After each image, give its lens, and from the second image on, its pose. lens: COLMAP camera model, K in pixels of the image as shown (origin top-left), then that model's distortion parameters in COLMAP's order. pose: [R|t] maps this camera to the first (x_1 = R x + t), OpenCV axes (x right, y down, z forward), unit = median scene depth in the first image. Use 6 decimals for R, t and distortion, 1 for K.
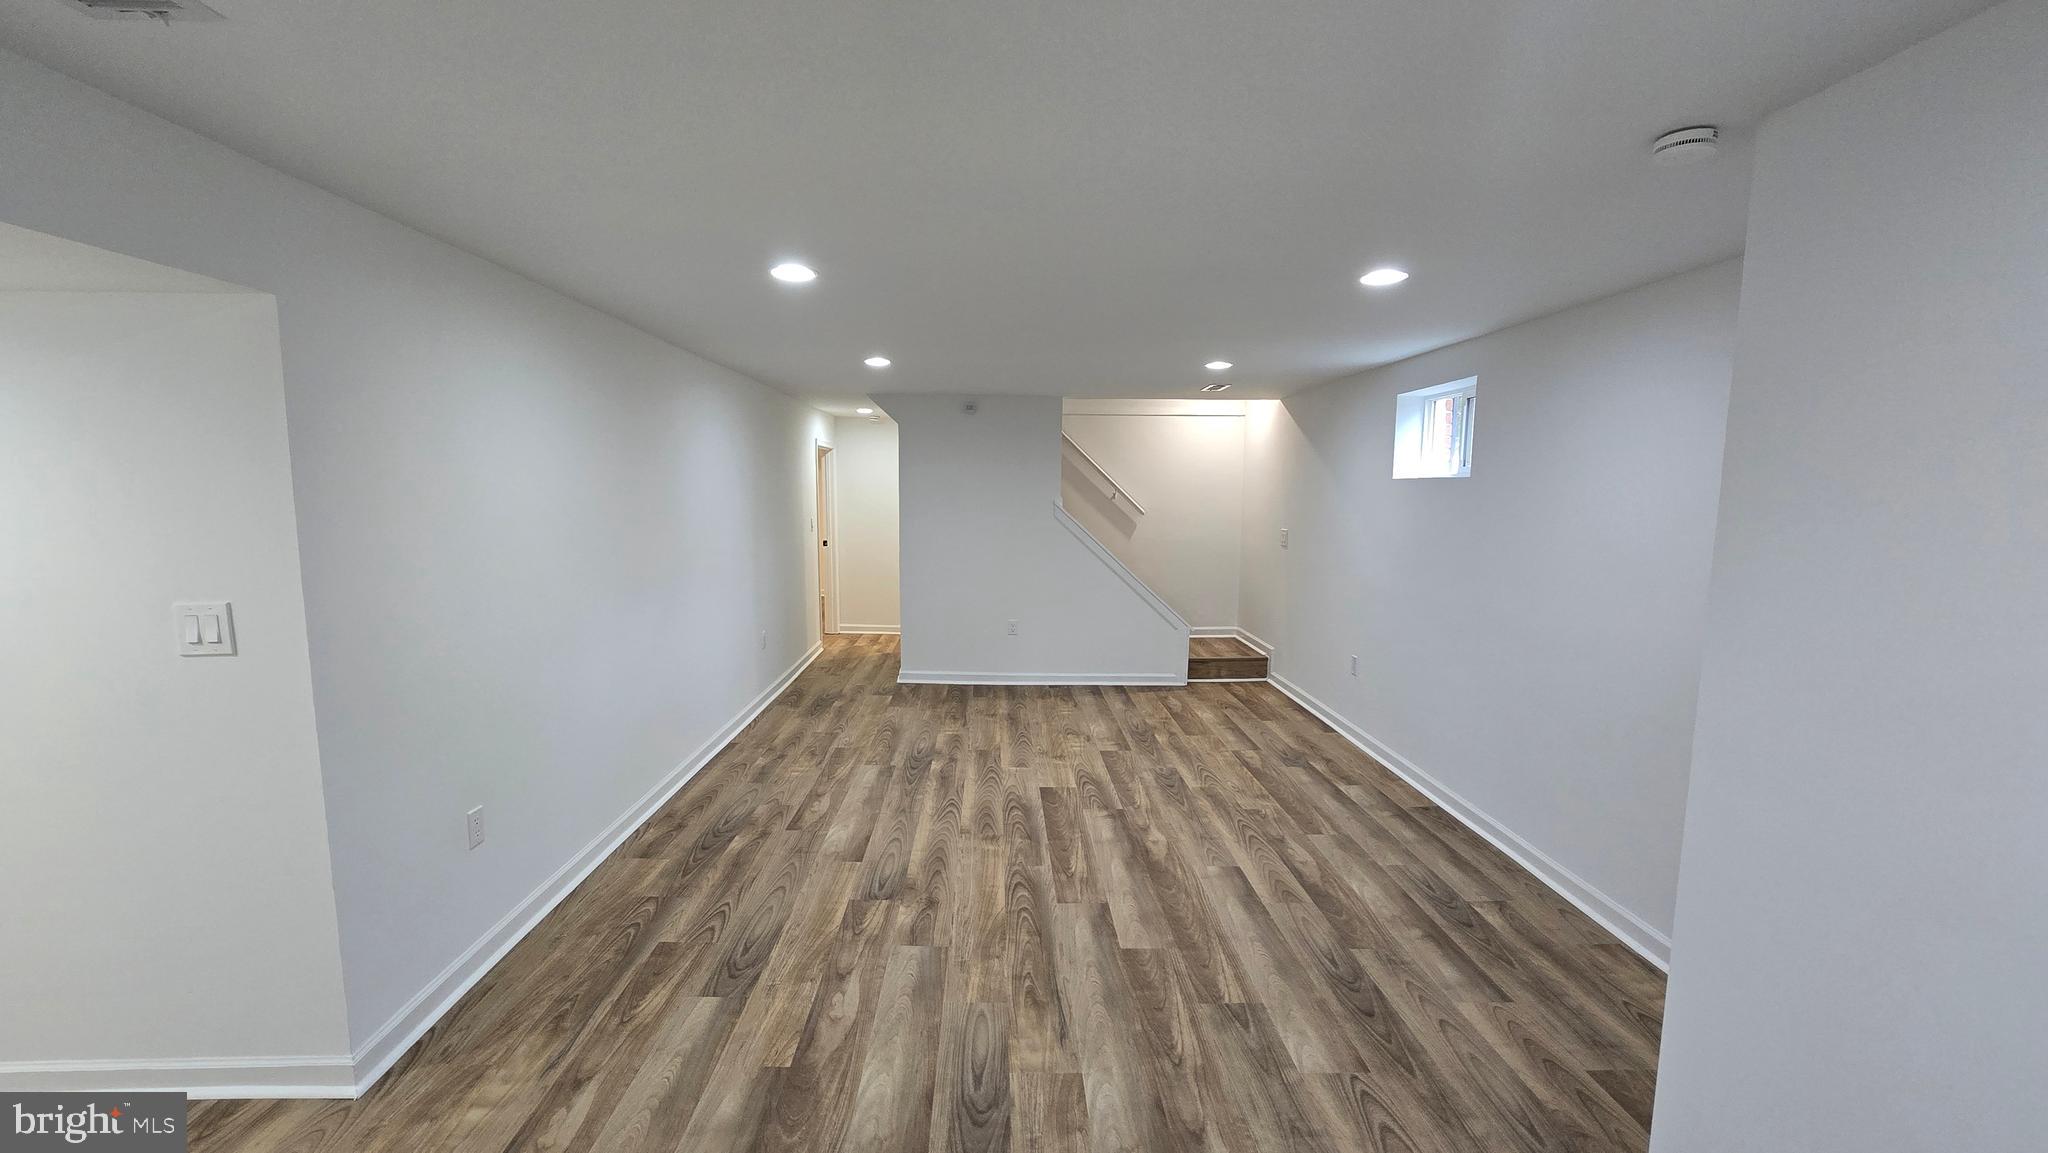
lens RADIAL K [[833.9, 0, 1020.7], [0, 833.9, 586.3], [0, 0, 1]] dist [-0.001057, 0.000190]
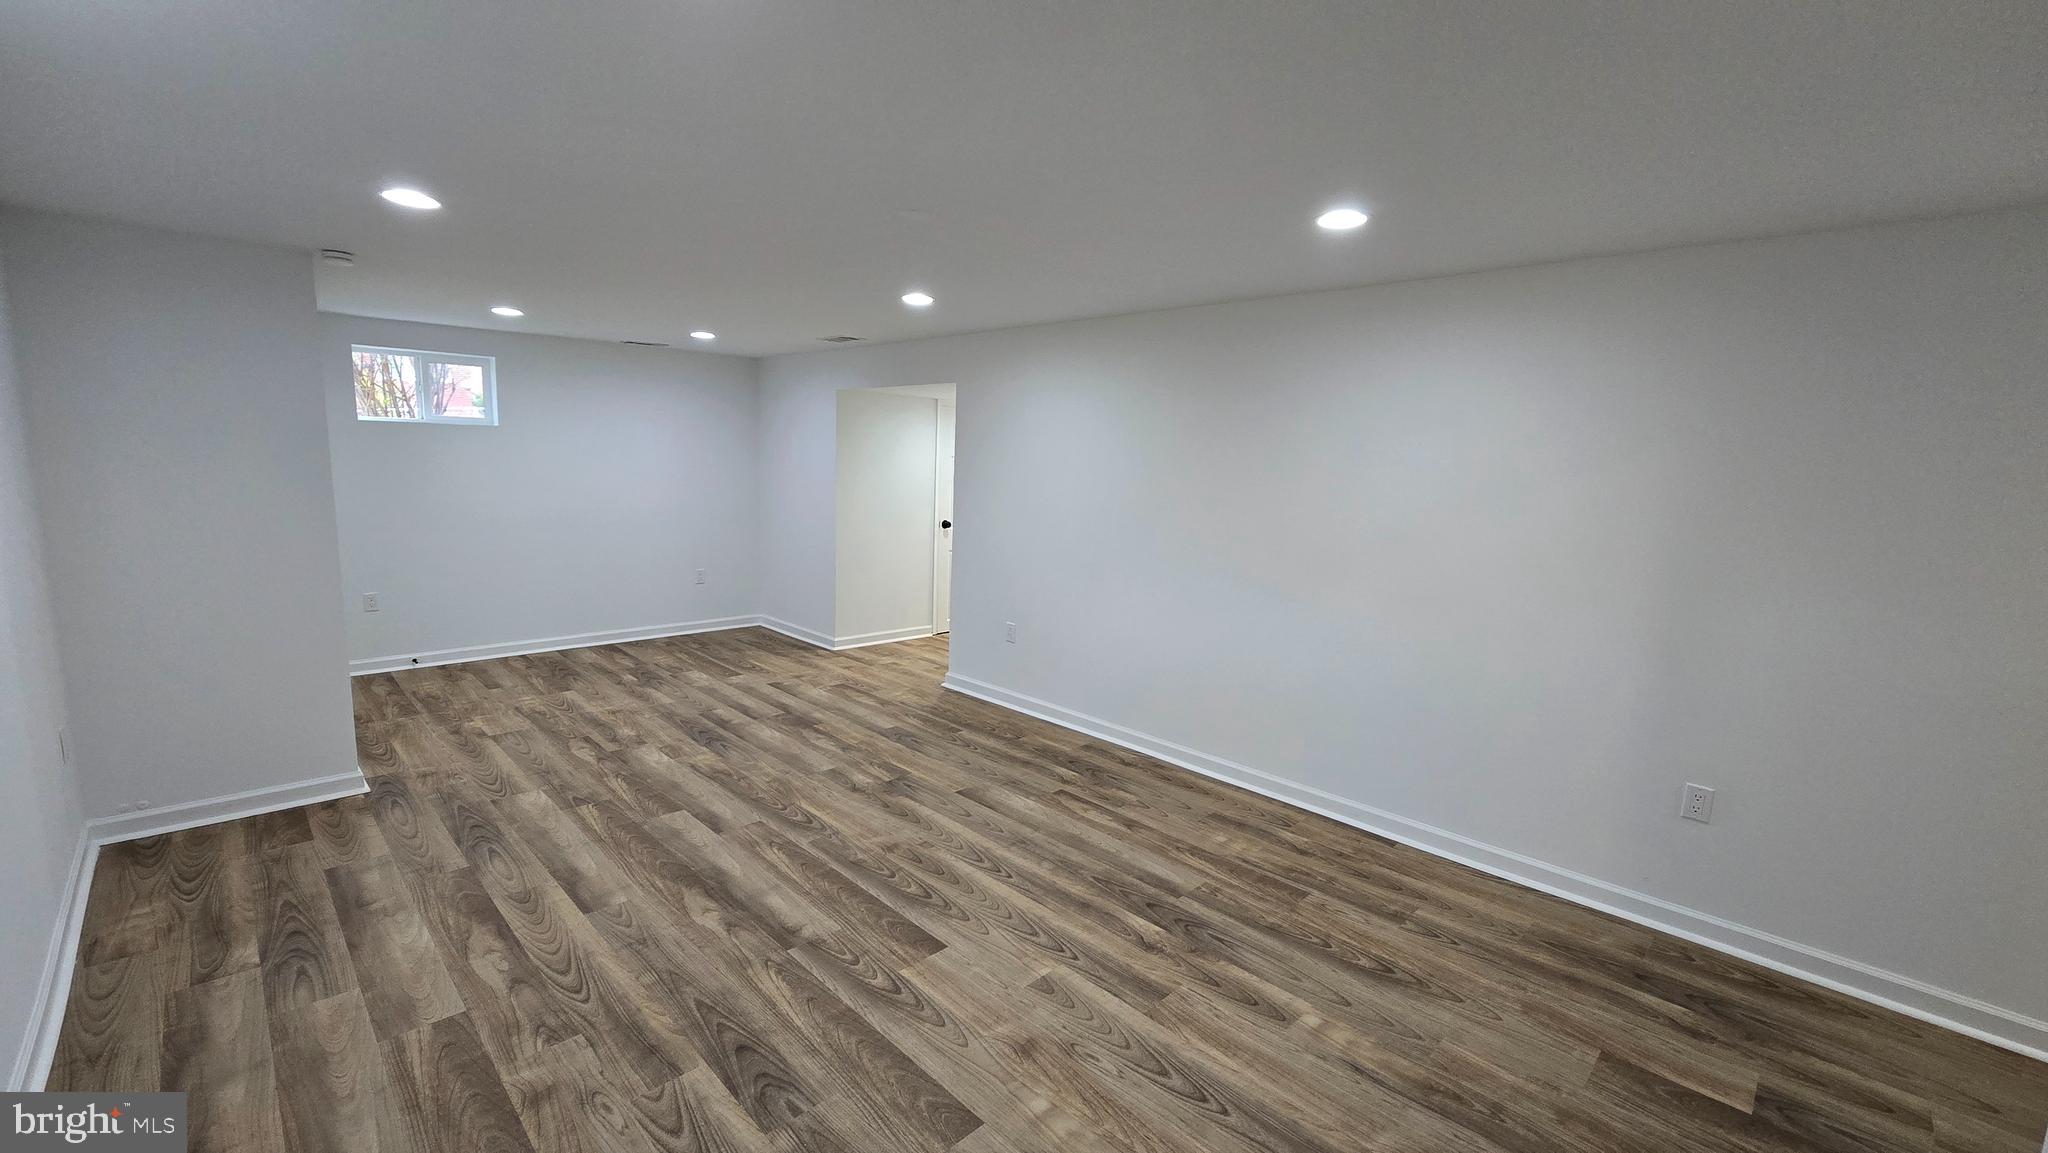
lens RADIAL K [[833.9, 0, 1020.7], [0, 833.9, 586.3], [0, 0, 1]] dist [-0.001057, 0.000190]
pose [[-0.732526, 0.074457, -0.676655, 0.449300], [-0.117029, 0.965428, 0.232924, -0.191647], [0.670604, 0.249811, -0.698488, 1.671263]]
